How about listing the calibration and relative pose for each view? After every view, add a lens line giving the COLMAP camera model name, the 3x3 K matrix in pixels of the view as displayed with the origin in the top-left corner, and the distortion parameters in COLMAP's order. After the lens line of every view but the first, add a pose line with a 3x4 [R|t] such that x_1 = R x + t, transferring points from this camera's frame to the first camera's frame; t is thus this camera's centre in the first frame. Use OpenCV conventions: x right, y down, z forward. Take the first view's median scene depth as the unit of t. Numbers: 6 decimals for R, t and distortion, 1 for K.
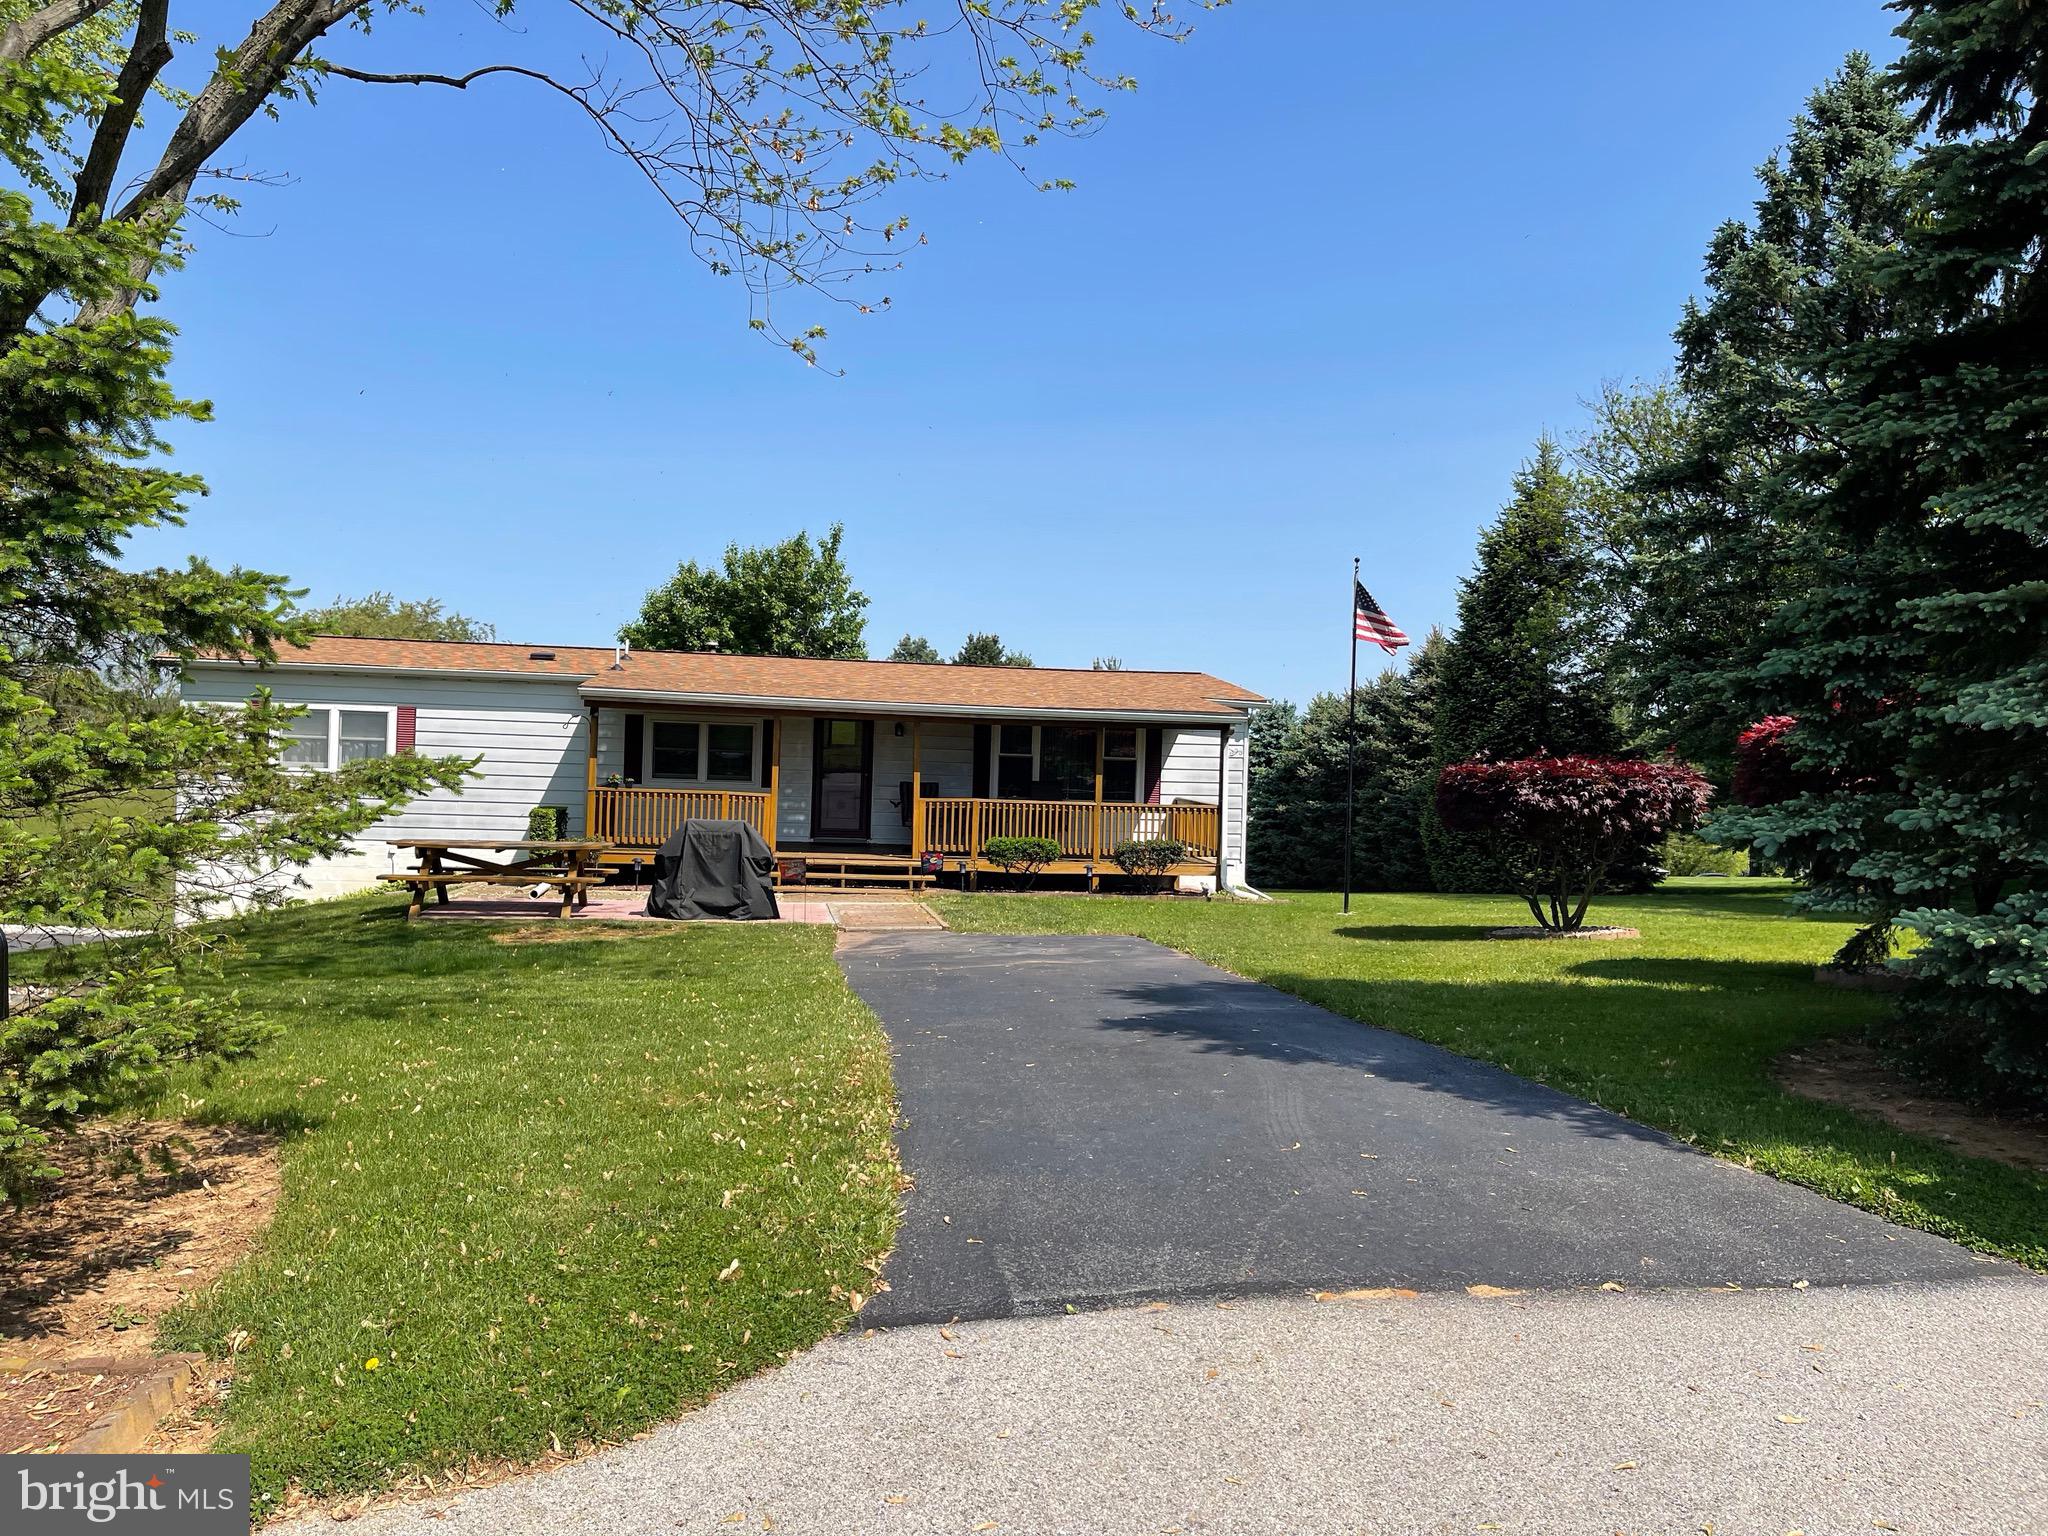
lens RADIAL K [[1535.3, 0, 1007.9], [0, 1535.3, 749.6], [0, 0, 1]] dist [0.064159, -0.076063]
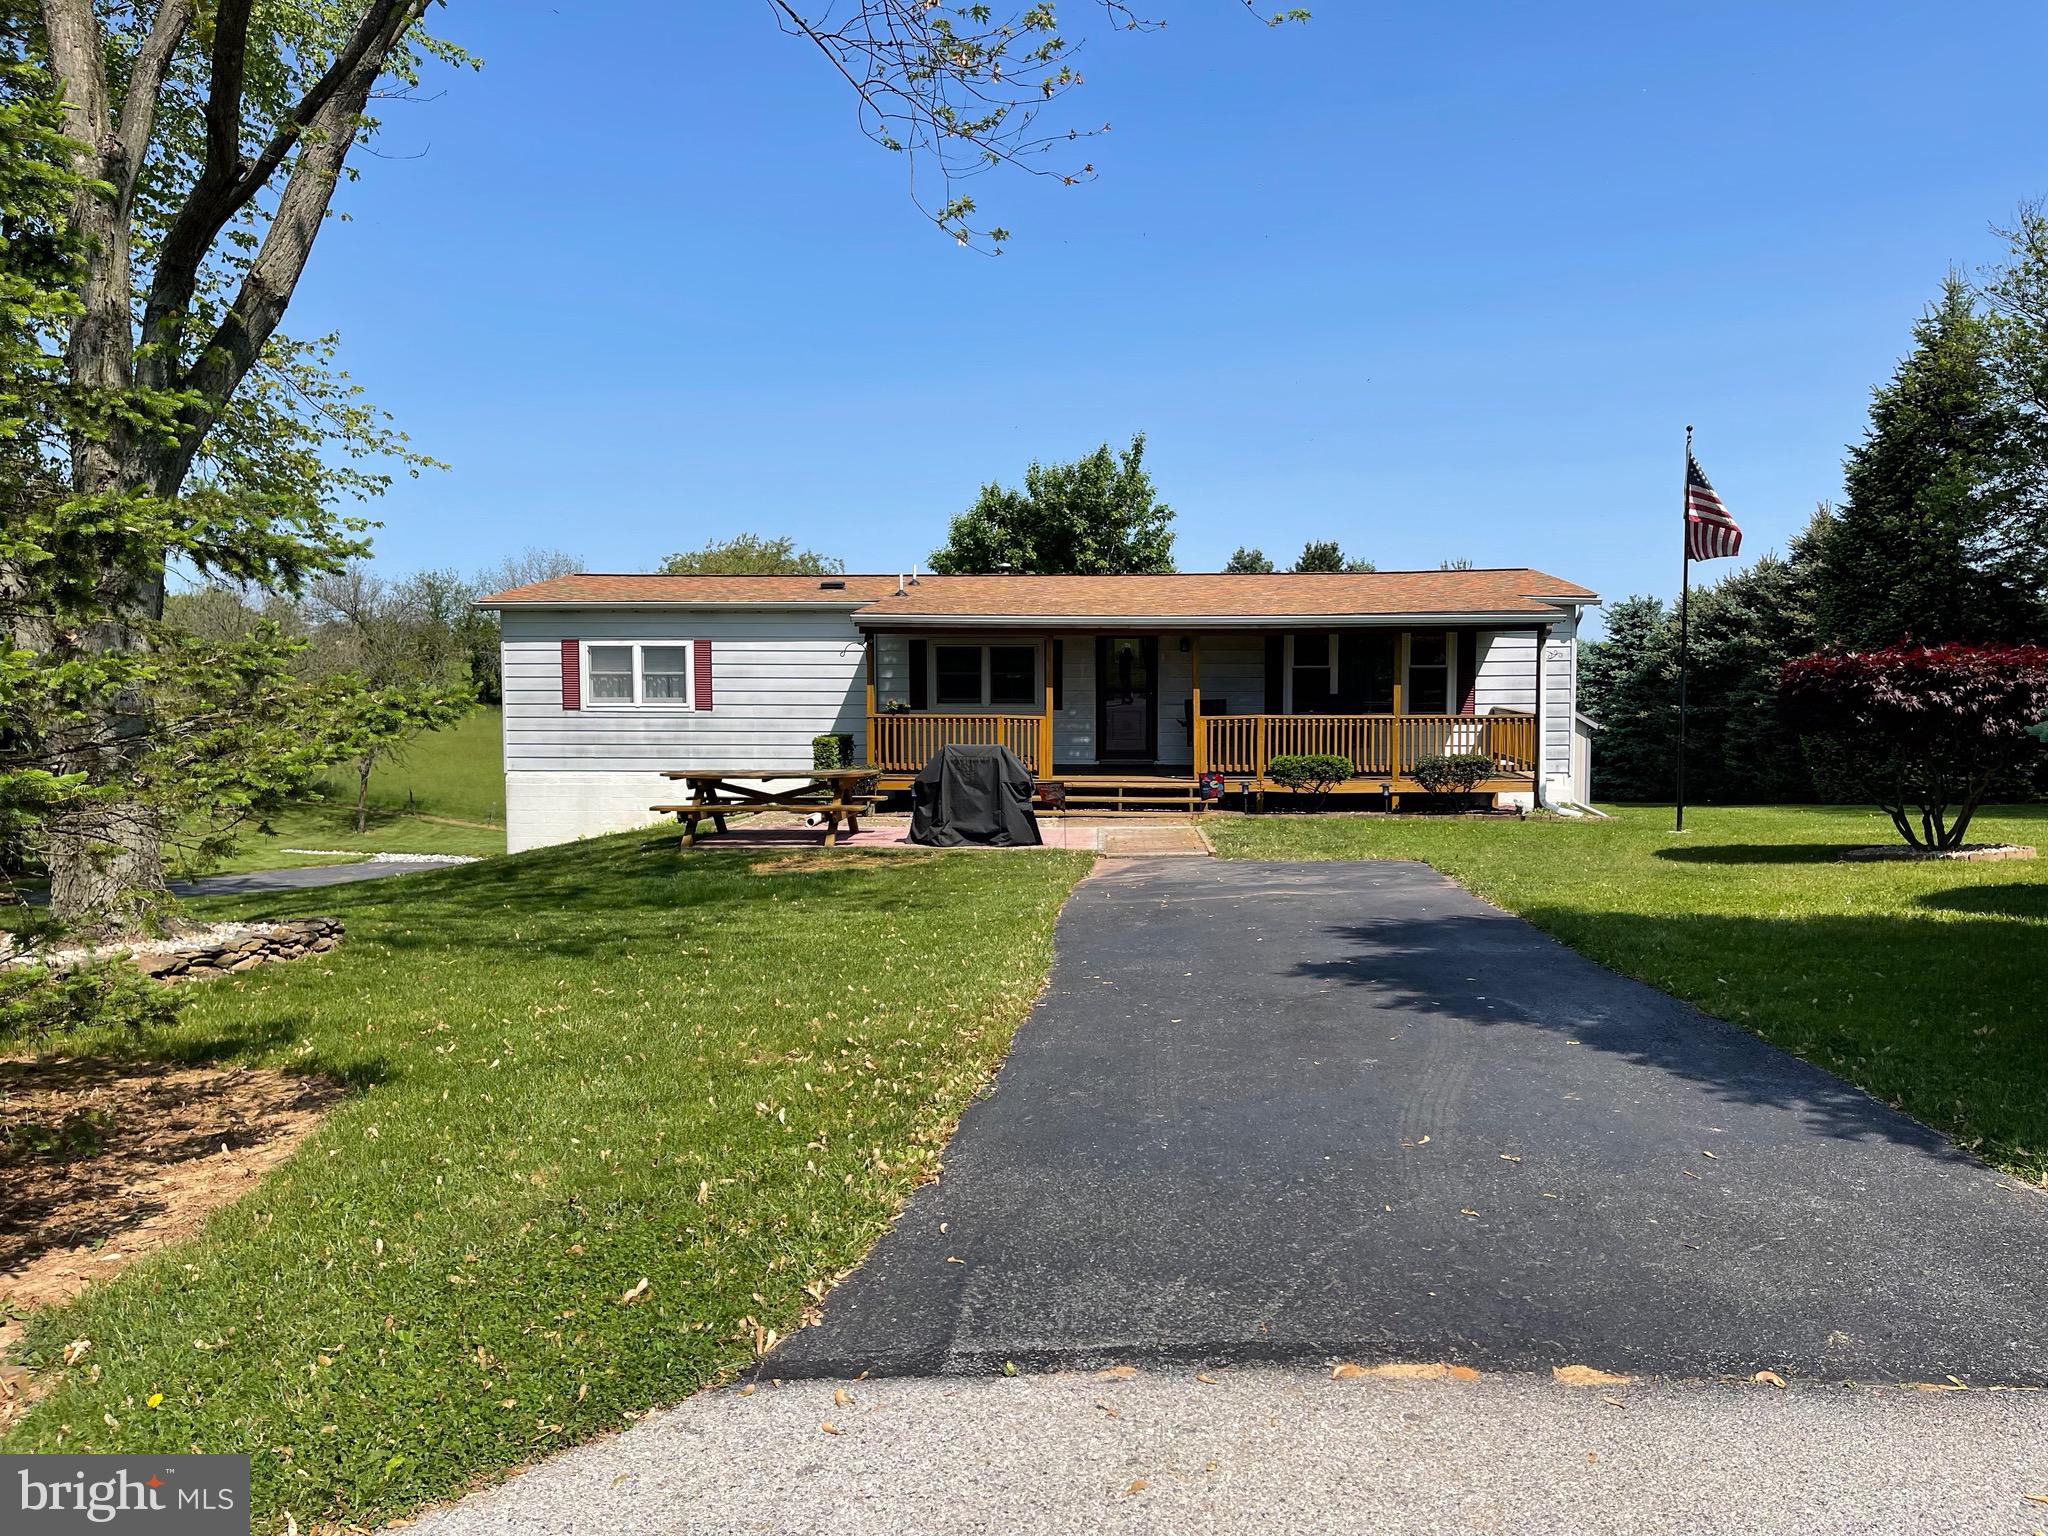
lens RADIAL K [[1535.3, 0, 1042.0], [0, 1535.3, 756.3], [0, 0, 1]] dist [0.064159, -0.076063]
pose [[0.977298, -0.023085, -0.210607, 0.053375], [0.035046, 0.997967, 0.053240, 0.002933], [0.208950, -0.059413, 0.976120, 0.060983]]
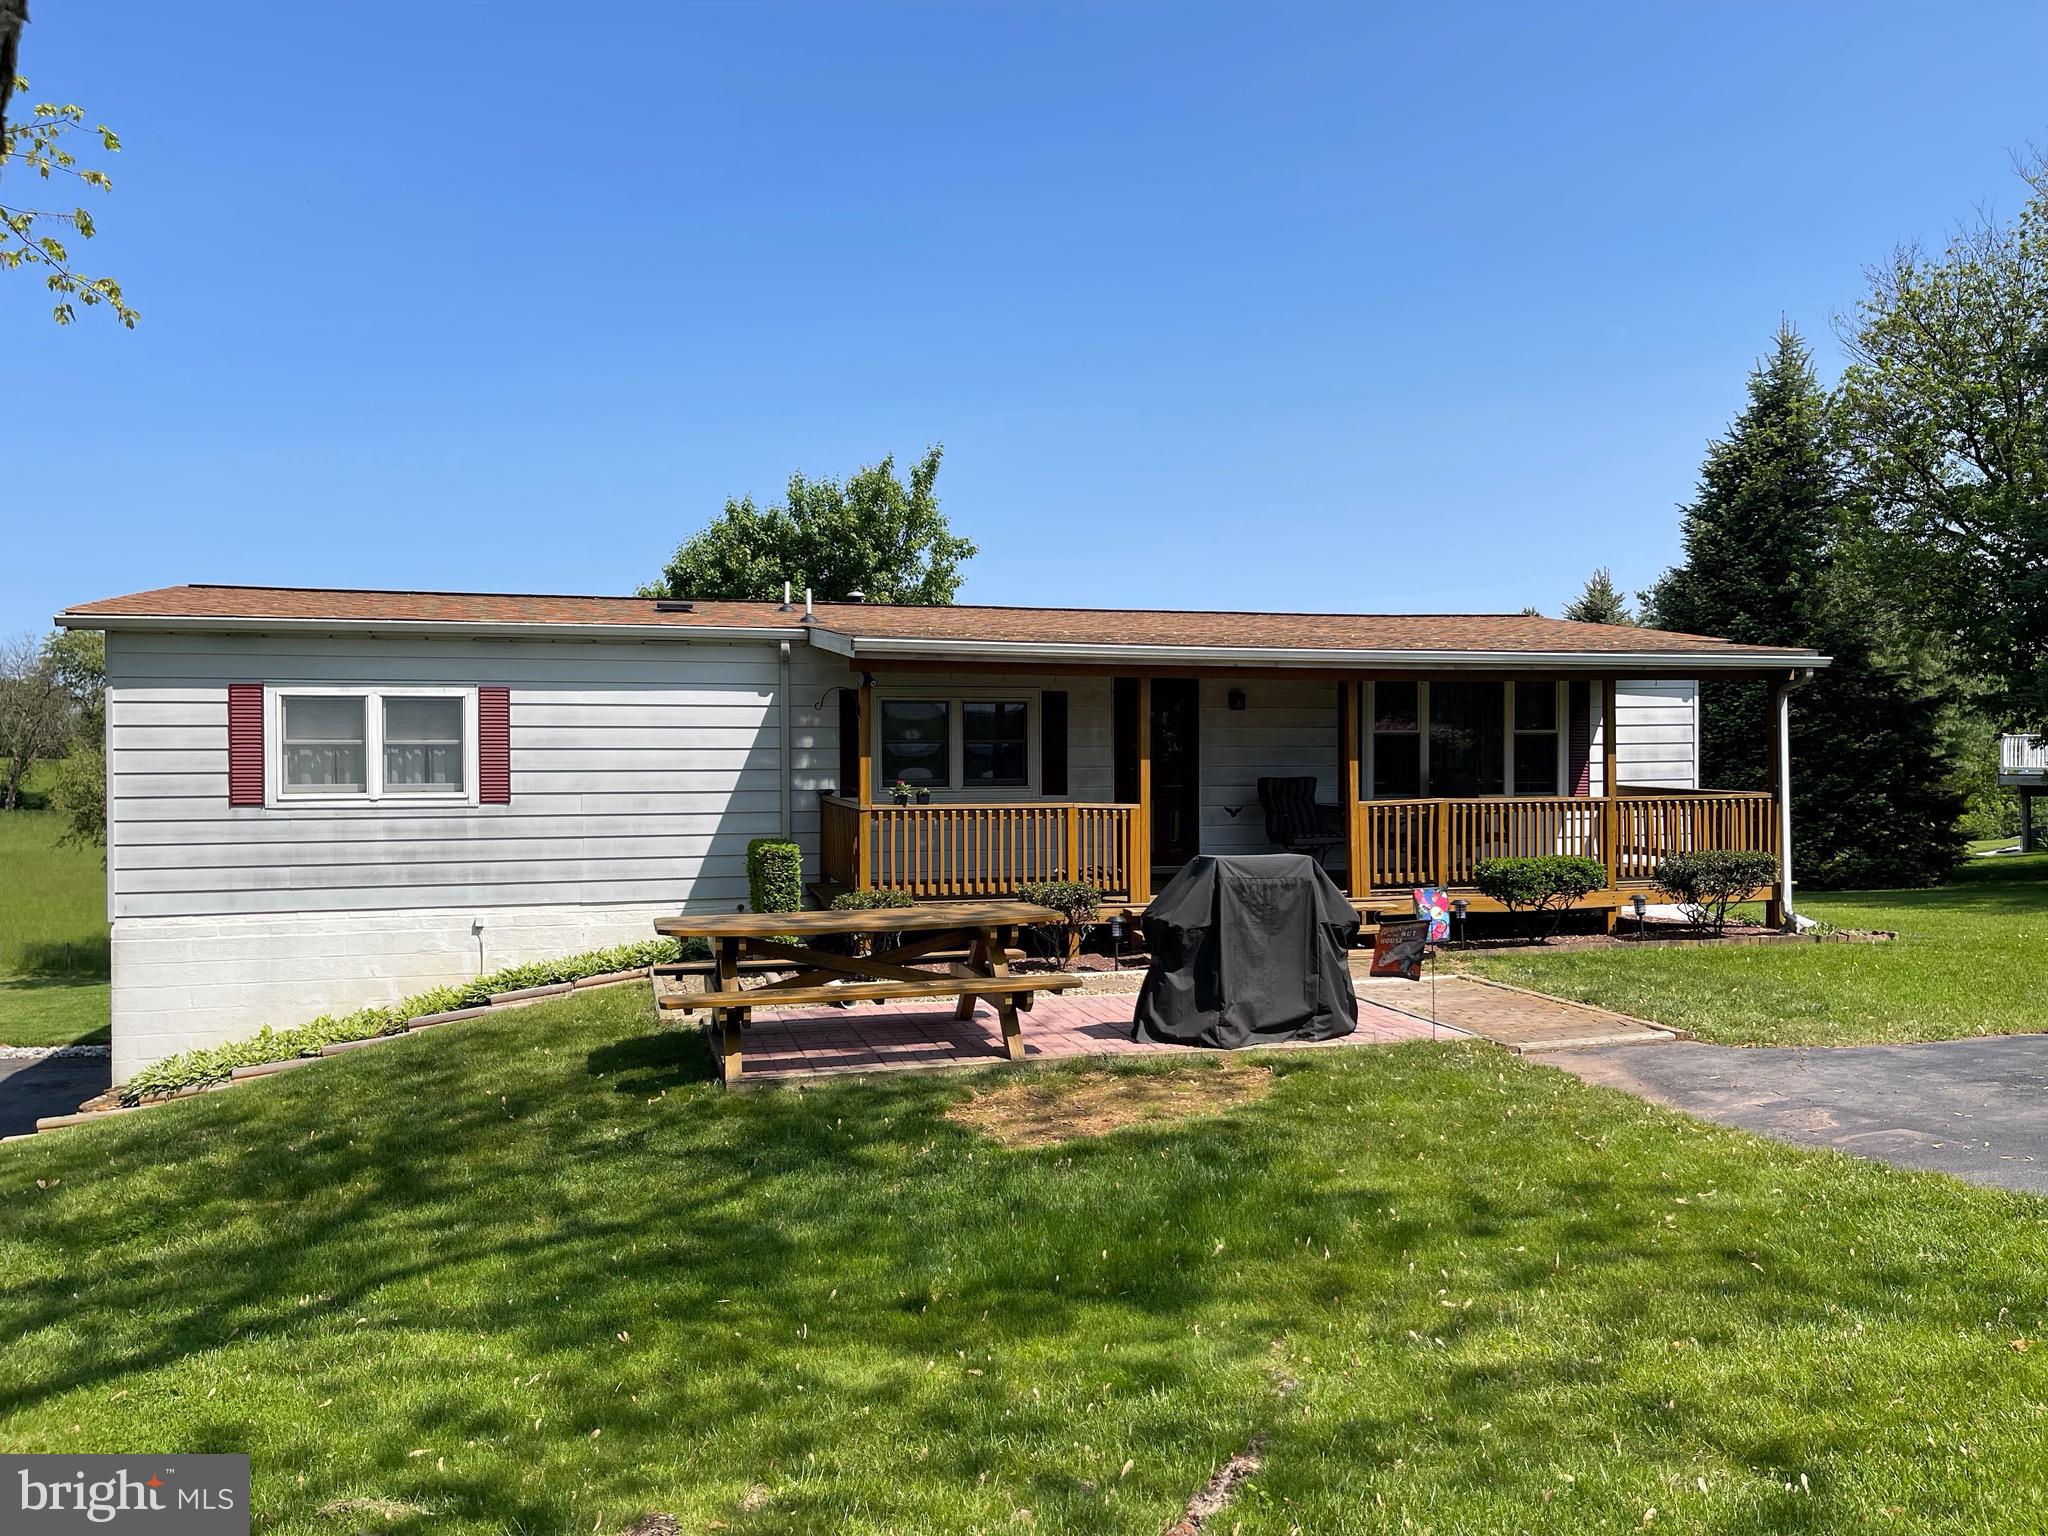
lens RADIAL K [[1535.3, 0, 1011.9], [0, 1535.3, 760.9], [0, 0, 1]] dist [0.064159, -0.076063]
pose [[0.991715, -0.038791, 0.122460, -0.322821], [0.037743, 0.999228, 0.010869, 0.003082], [-0.122787, -0.006157, 0.992414, 0.454532]]
